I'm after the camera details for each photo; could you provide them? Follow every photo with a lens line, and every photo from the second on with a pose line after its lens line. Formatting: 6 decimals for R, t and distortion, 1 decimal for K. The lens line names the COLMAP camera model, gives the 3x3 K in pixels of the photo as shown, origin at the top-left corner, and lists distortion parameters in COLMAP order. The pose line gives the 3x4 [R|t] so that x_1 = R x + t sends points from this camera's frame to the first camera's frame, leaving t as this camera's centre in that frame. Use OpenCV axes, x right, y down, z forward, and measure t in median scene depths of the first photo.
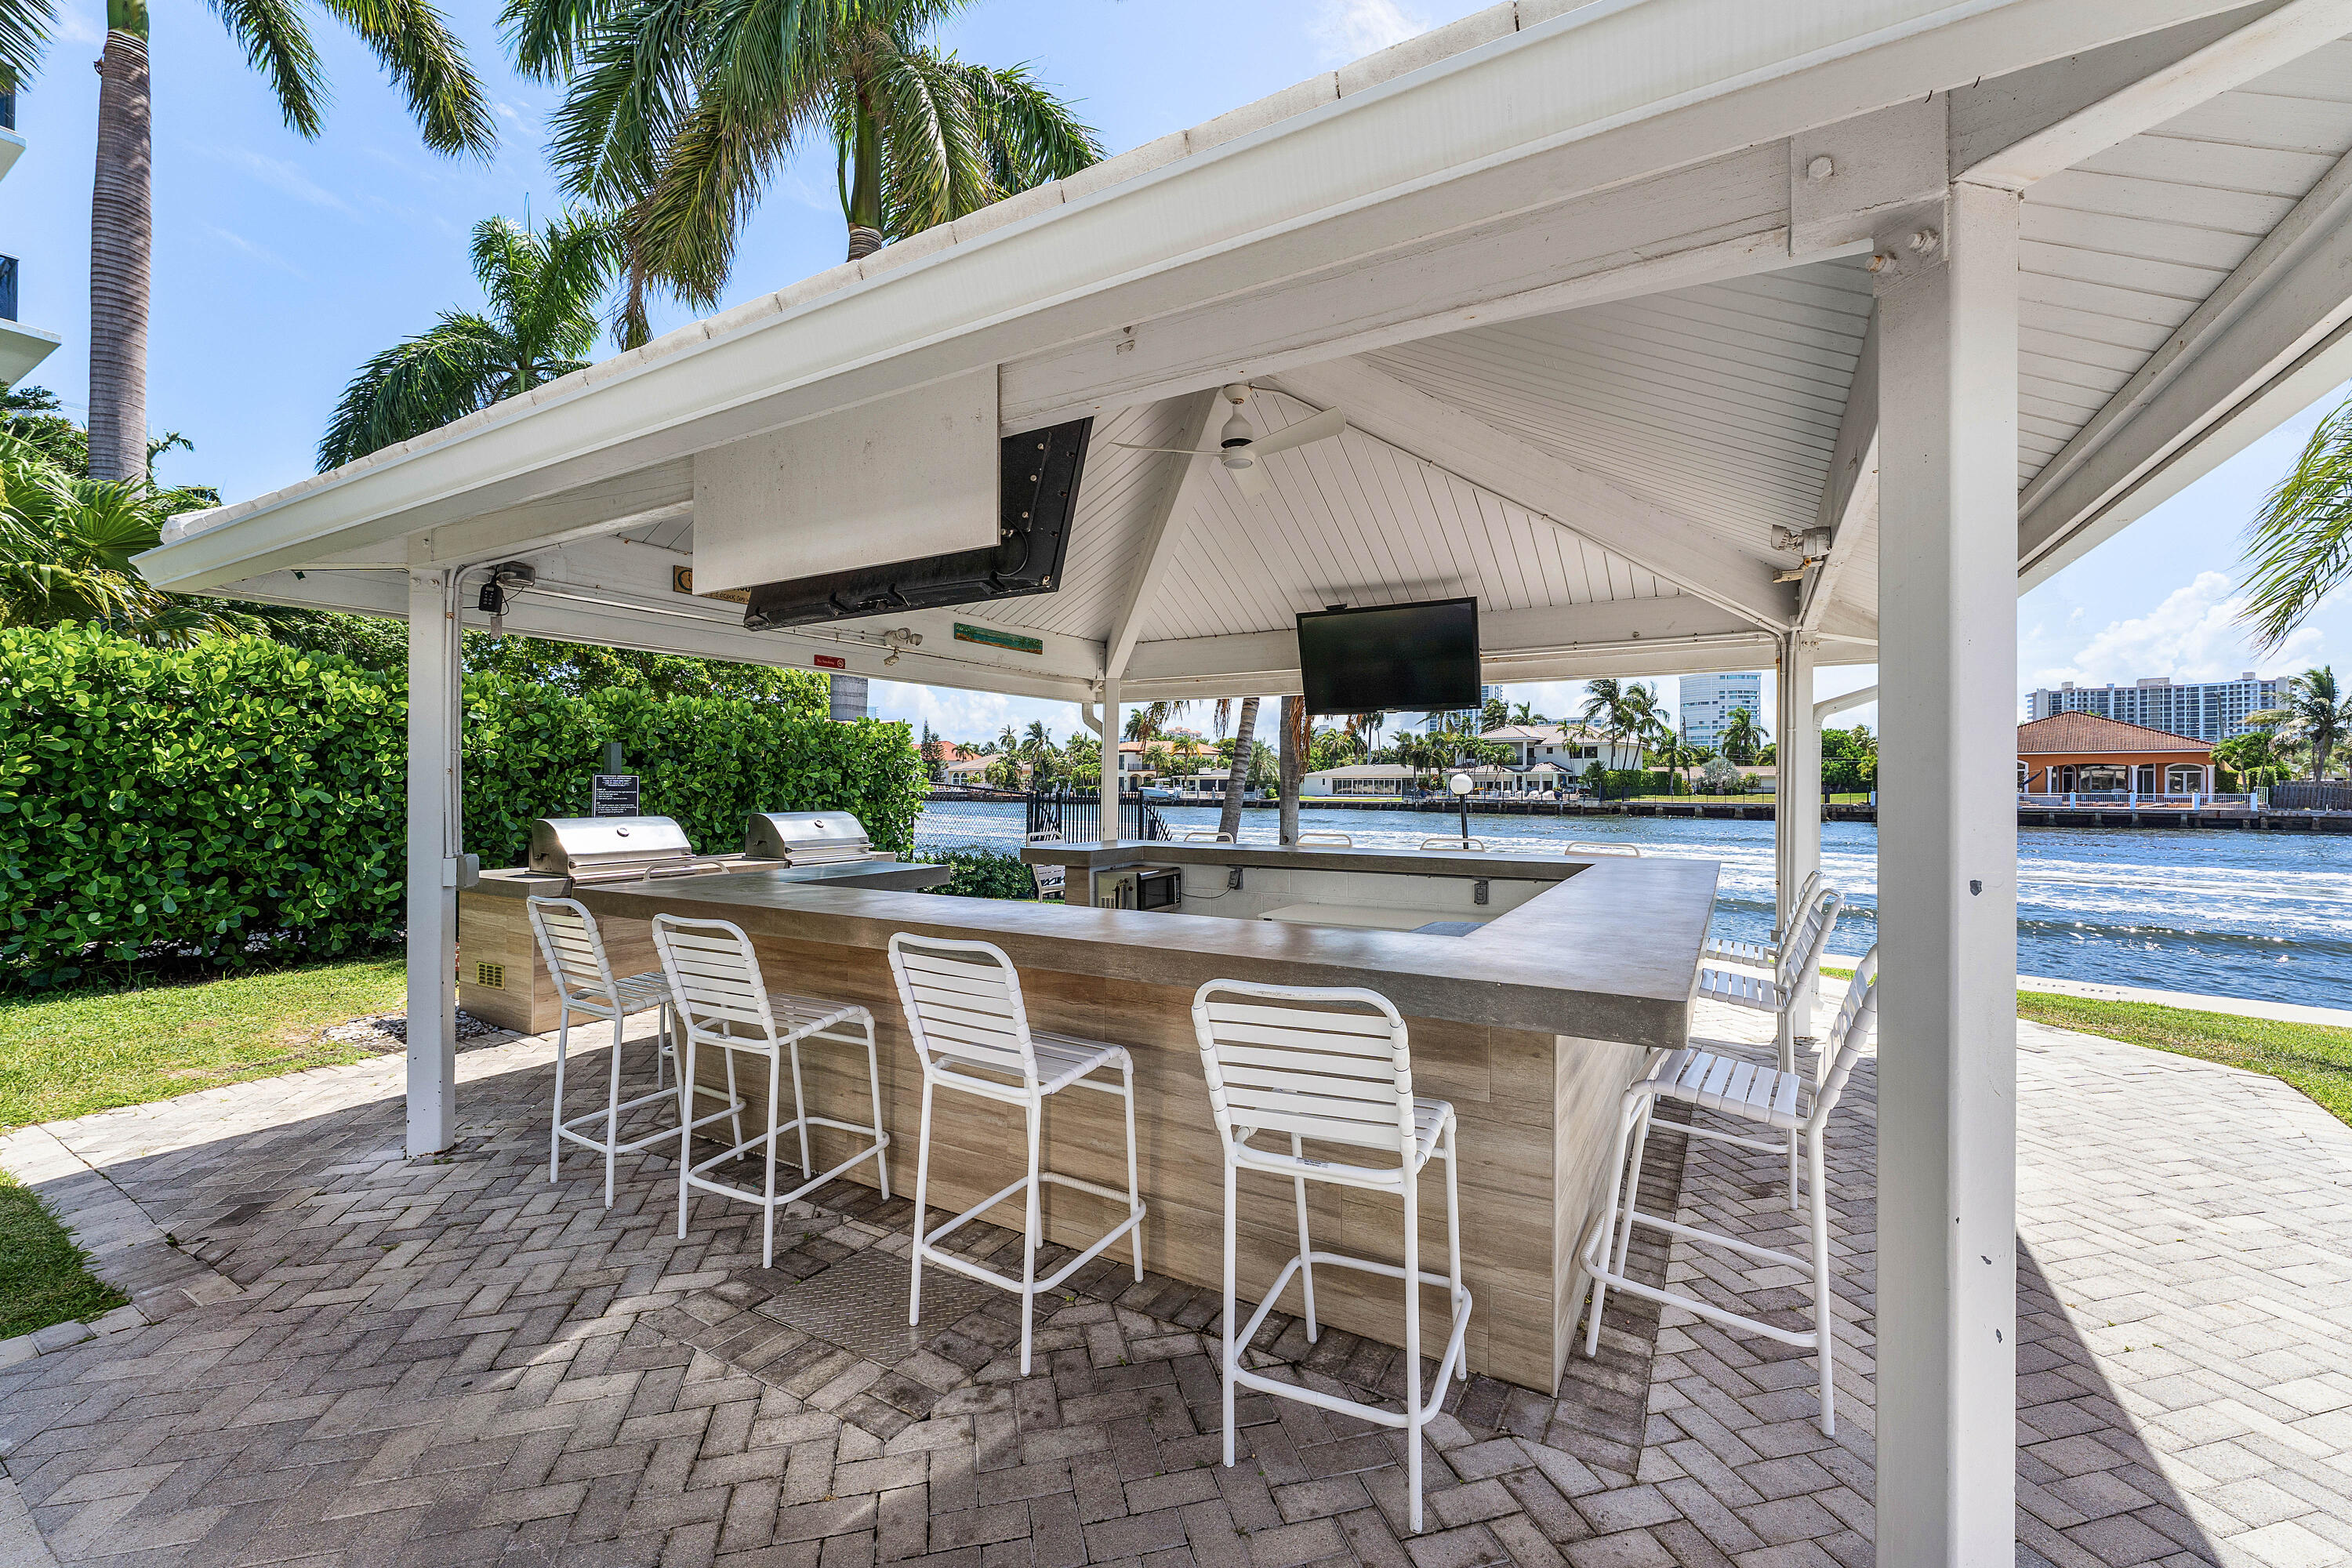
lens RADIAL K [[965.7, 0, 1176.0], [0, 965.7, 784.0], [0, 0, 1]] dist [-0.000228, 0.000037]
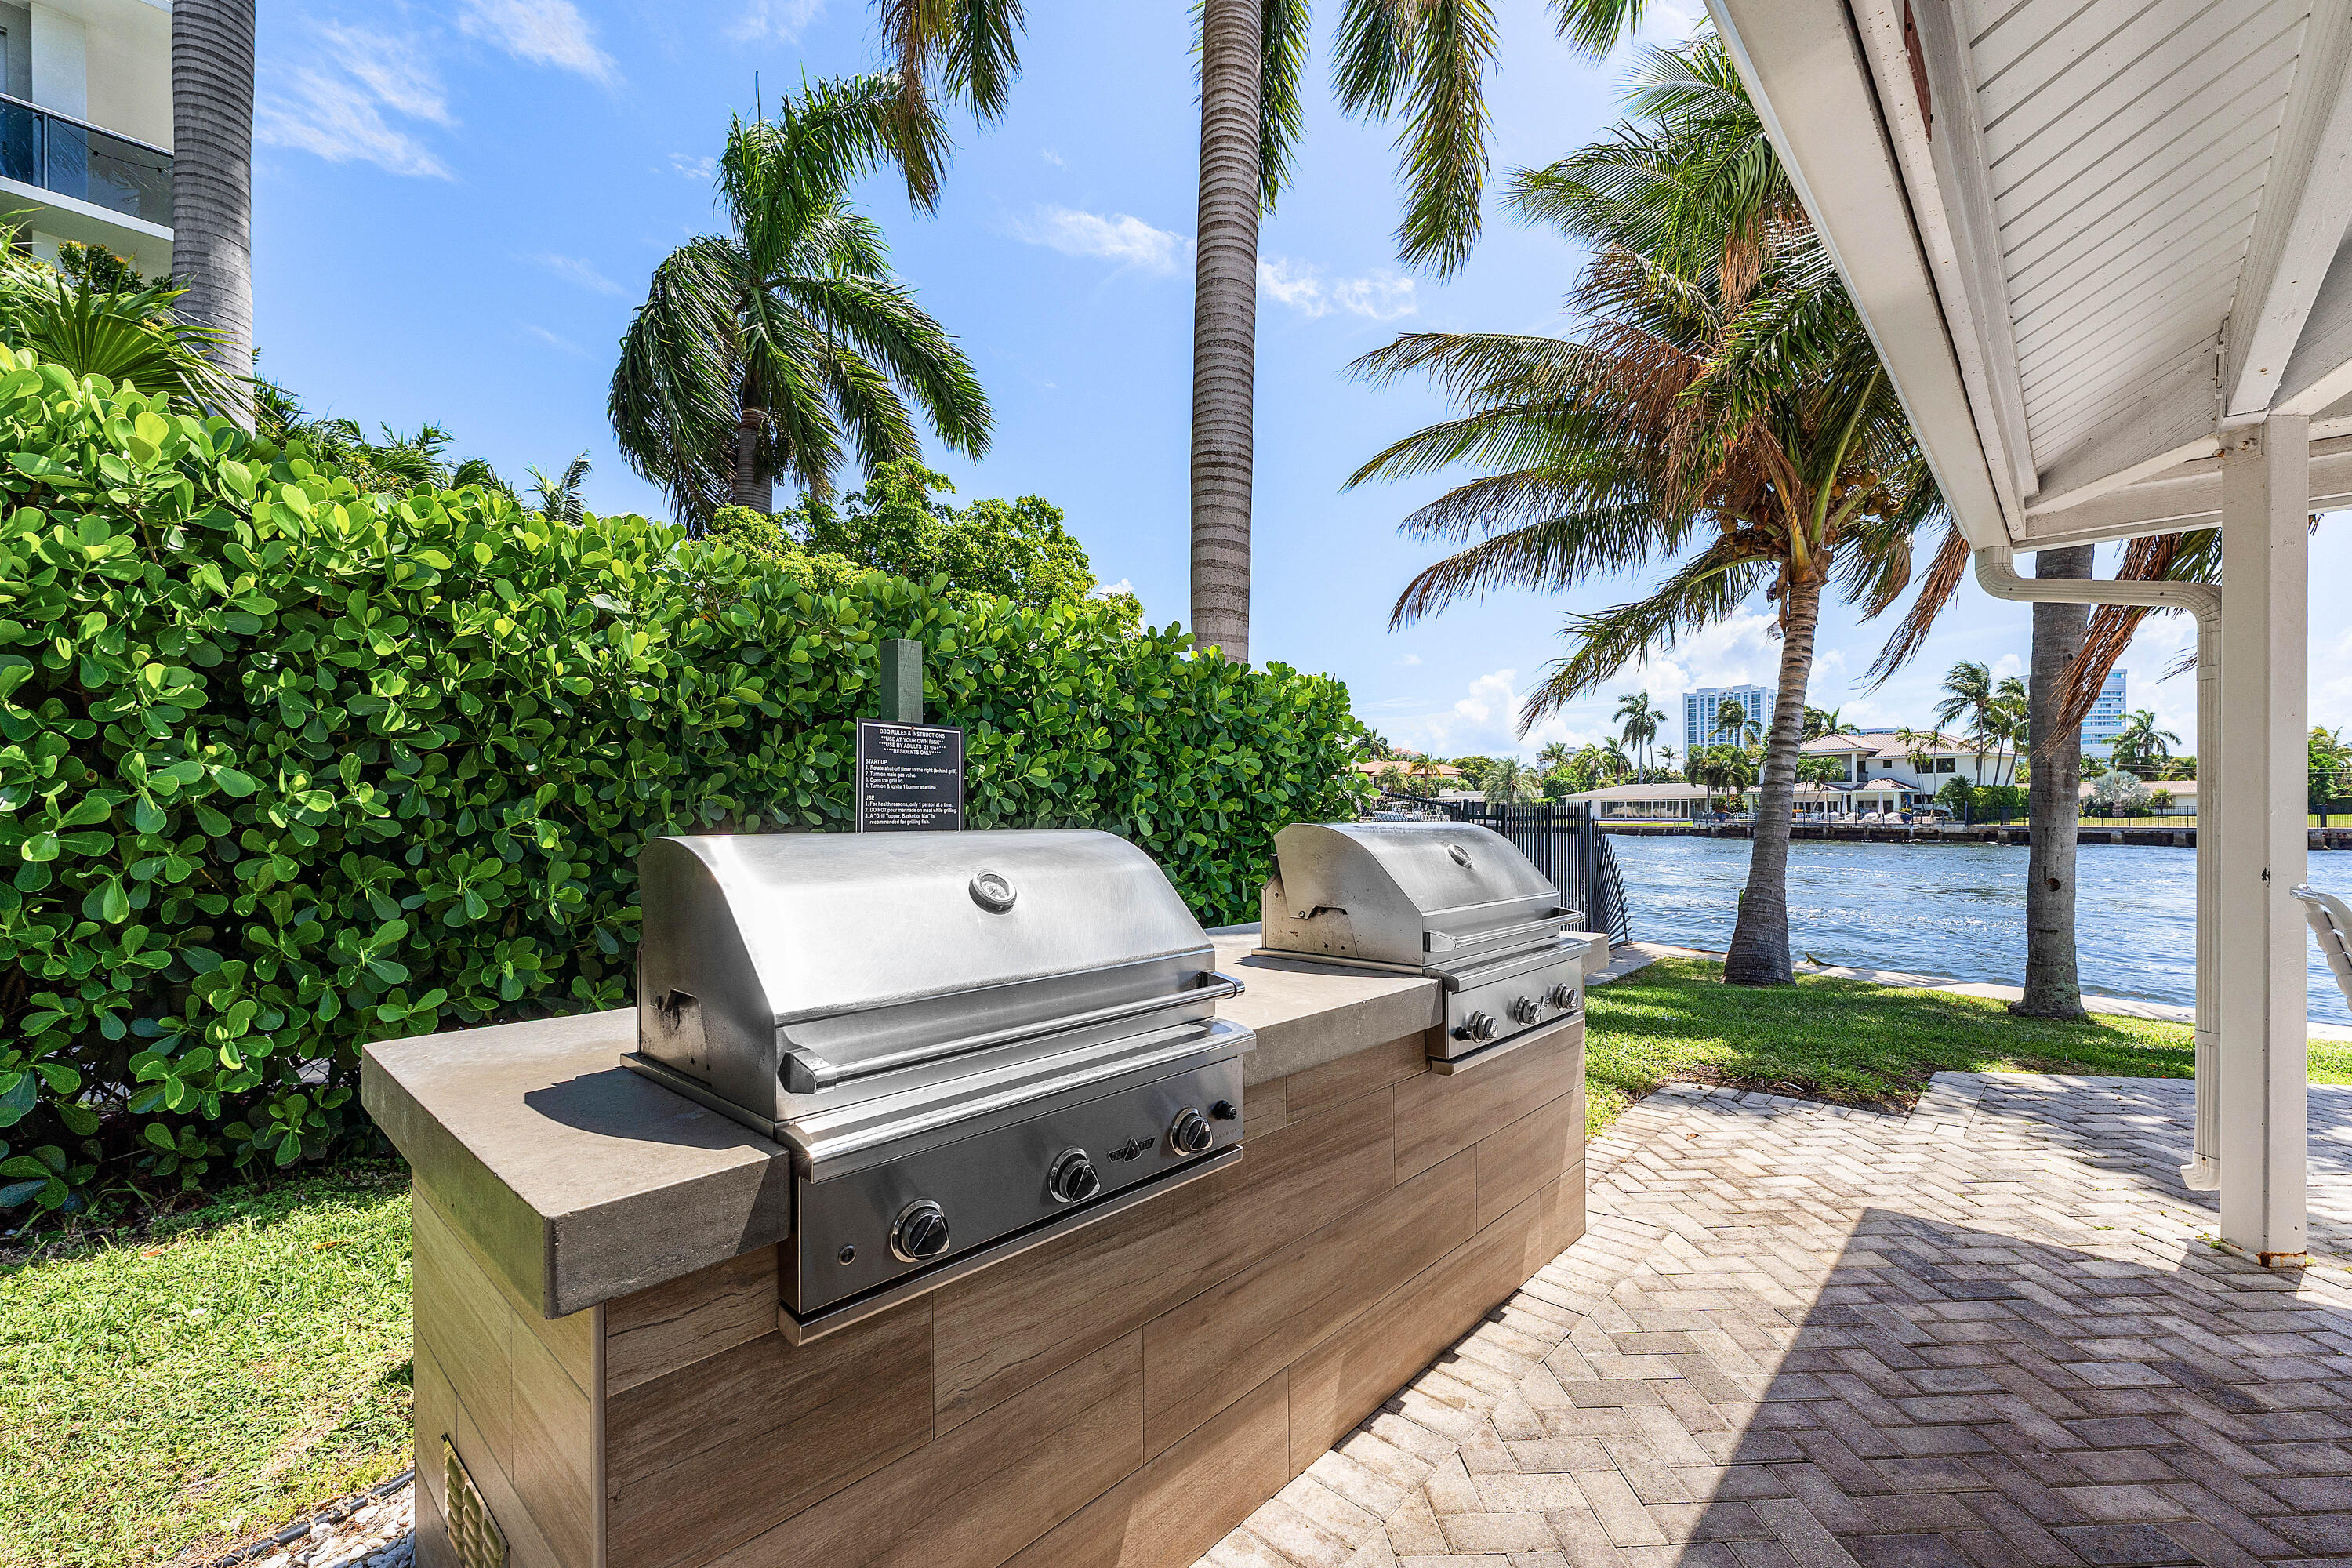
lens RADIAL K [[986.6, 0, 1177.6], [0, 986.6, 836.3], [0, 0, 1]] dist [0.000491, 0.000480]
pose [[0.977950, 0.000101, -0.208840, -0.284227], [0.005423, 0.999651, 0.025874, 0.018209], [0.208770, -0.026436, 0.977607, 0.459771]]
